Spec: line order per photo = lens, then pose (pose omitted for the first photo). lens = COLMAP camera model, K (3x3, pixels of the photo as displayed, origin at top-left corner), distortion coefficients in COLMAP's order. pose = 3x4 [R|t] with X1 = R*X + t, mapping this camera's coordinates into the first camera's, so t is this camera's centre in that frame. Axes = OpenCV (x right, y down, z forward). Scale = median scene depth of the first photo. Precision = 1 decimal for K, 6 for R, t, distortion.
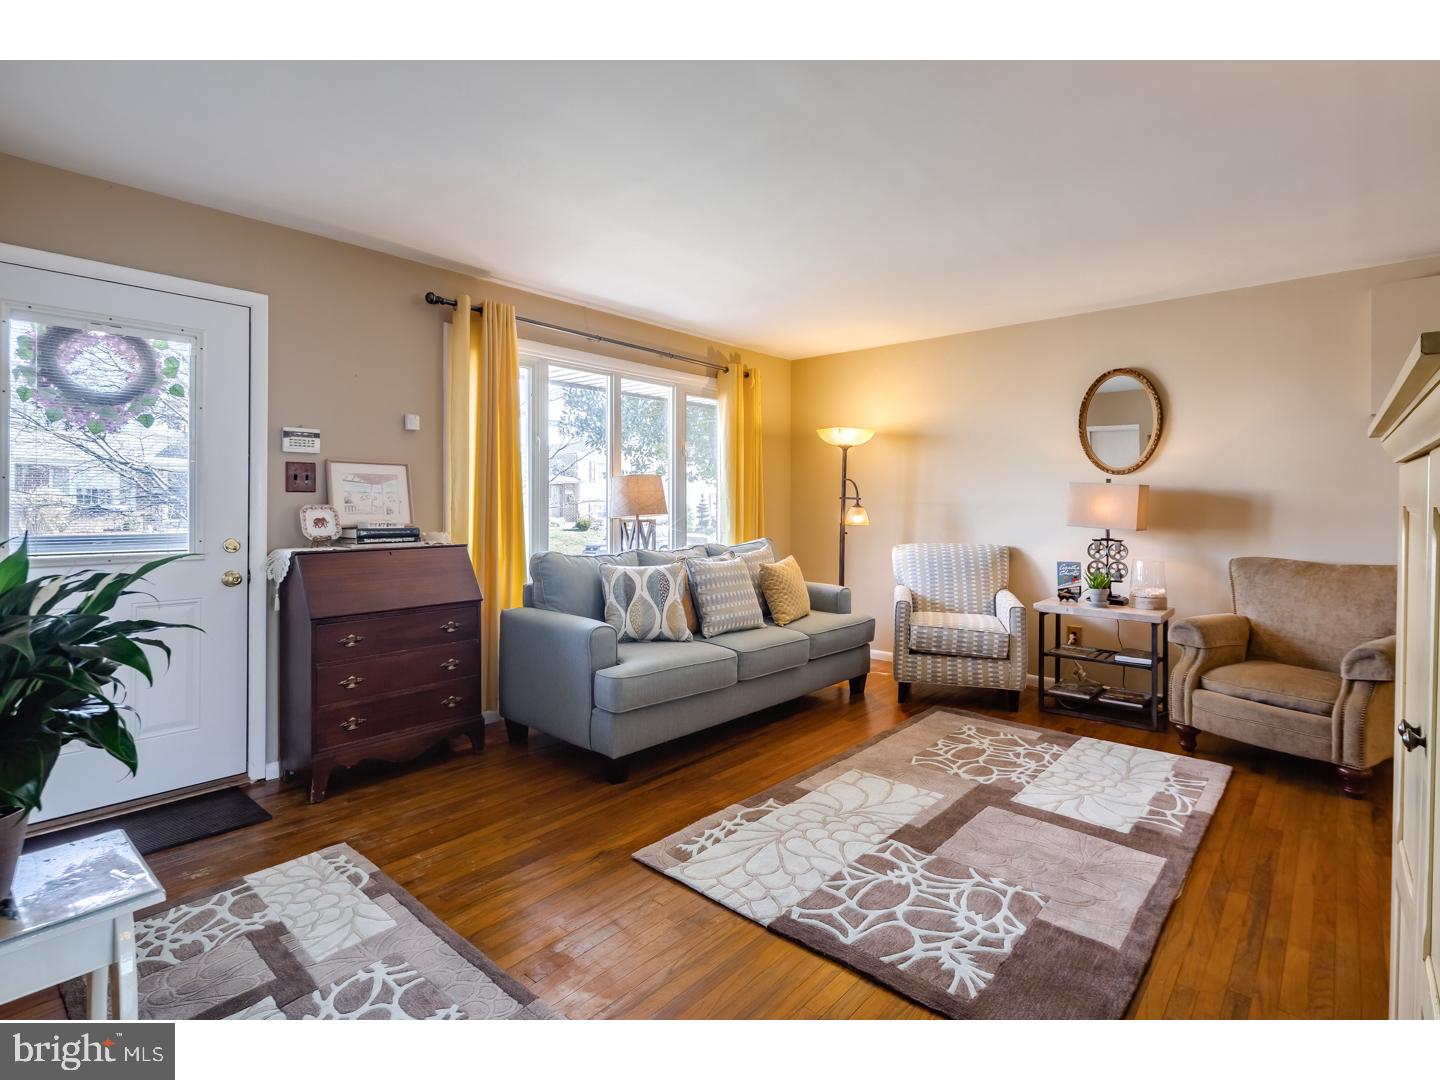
lens RADIAL K [[701.8, 0, 728.5], [0, 701.8, 515.2], [0, 0, 1]] dist [-0.000570, -0.001362]
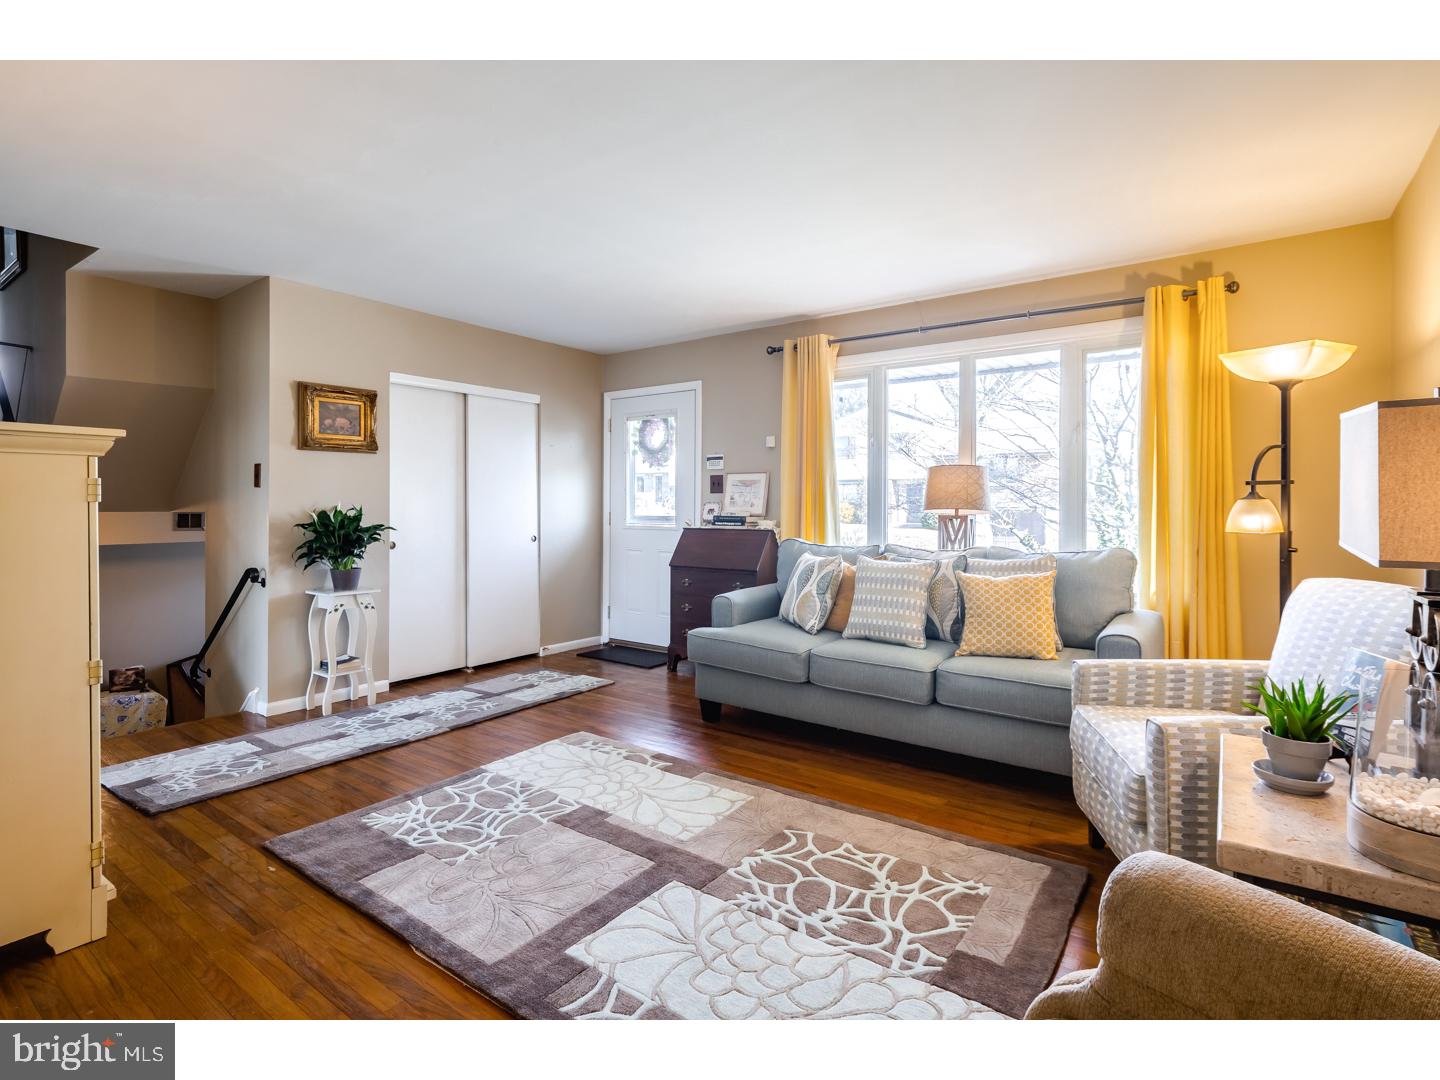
lens RADIAL K [[701.8, 0, 745.1], [0, 701.8, 512.3], [0, 0, 1]] dist [-0.000570, -0.001362]
pose [[0.107976, 0.005795, -0.994137, 1.042806], [-0.017778, 0.999834, 0.003898, 0.004525], [0.993995, 0.017253, 0.108061, 0.888908]]
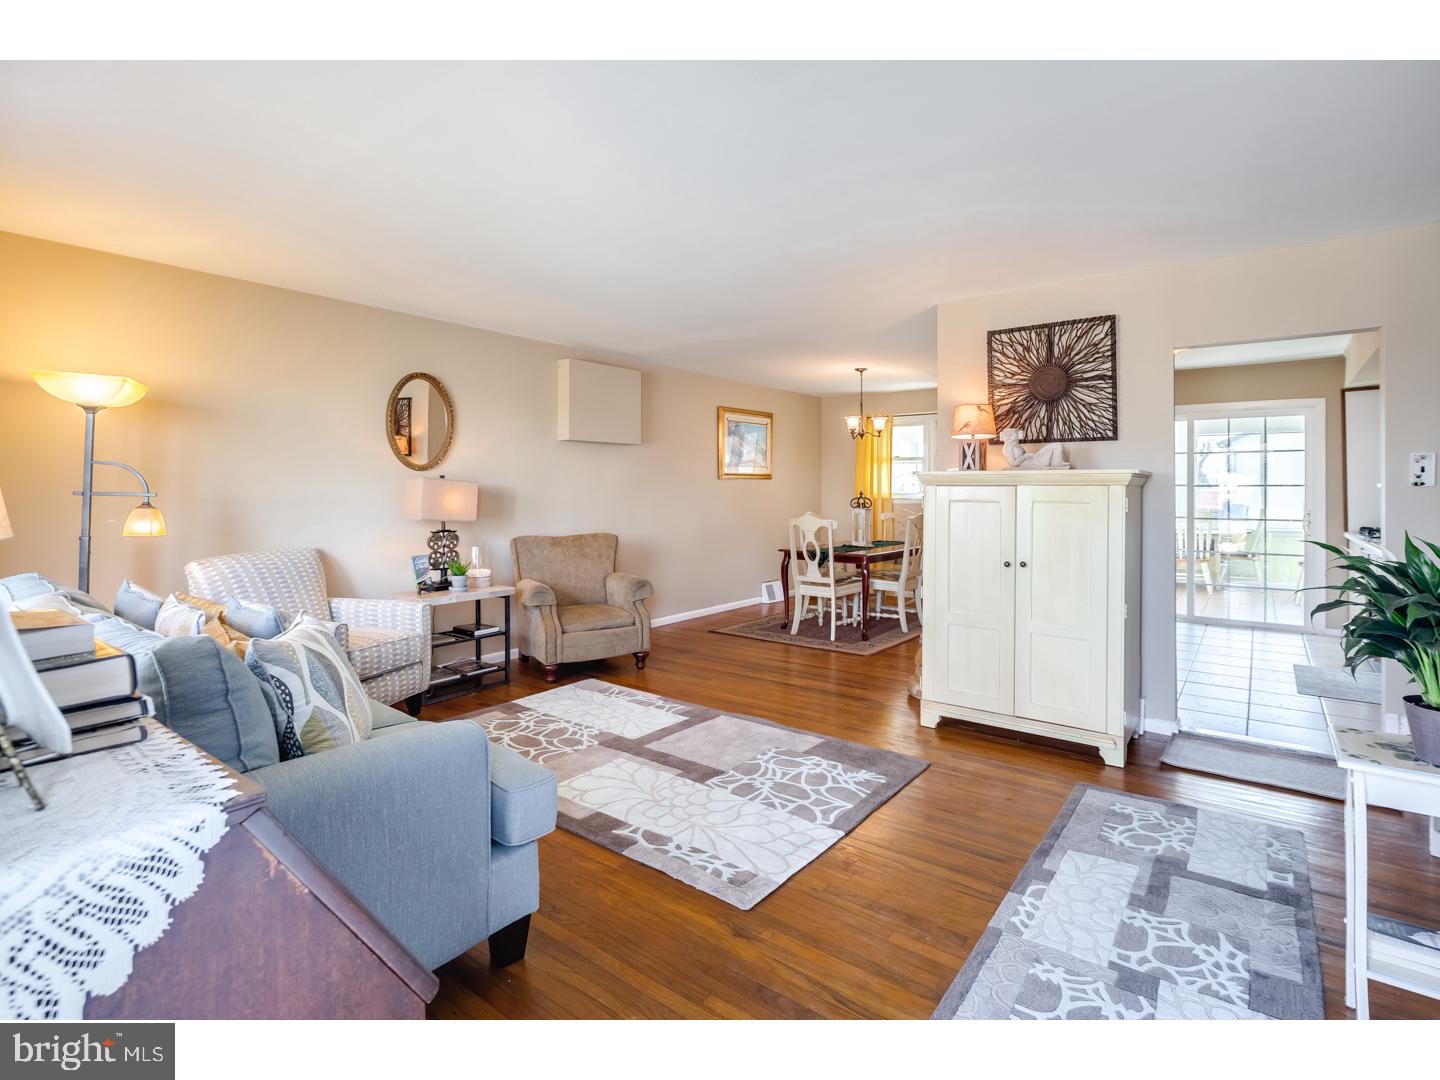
lens RADIAL K [[701.8, 0, 742.9], [0, 701.8, 490.5], [0, 0, 1]] dist [-0.000570, -0.001362]
pose [[-0.076439, -0.001924, 0.997072, -0.763827], [0.017787, 0.999836, 0.003293, -0.030584], [-0.996916, 0.017987, -0.076392, 0.804537]]
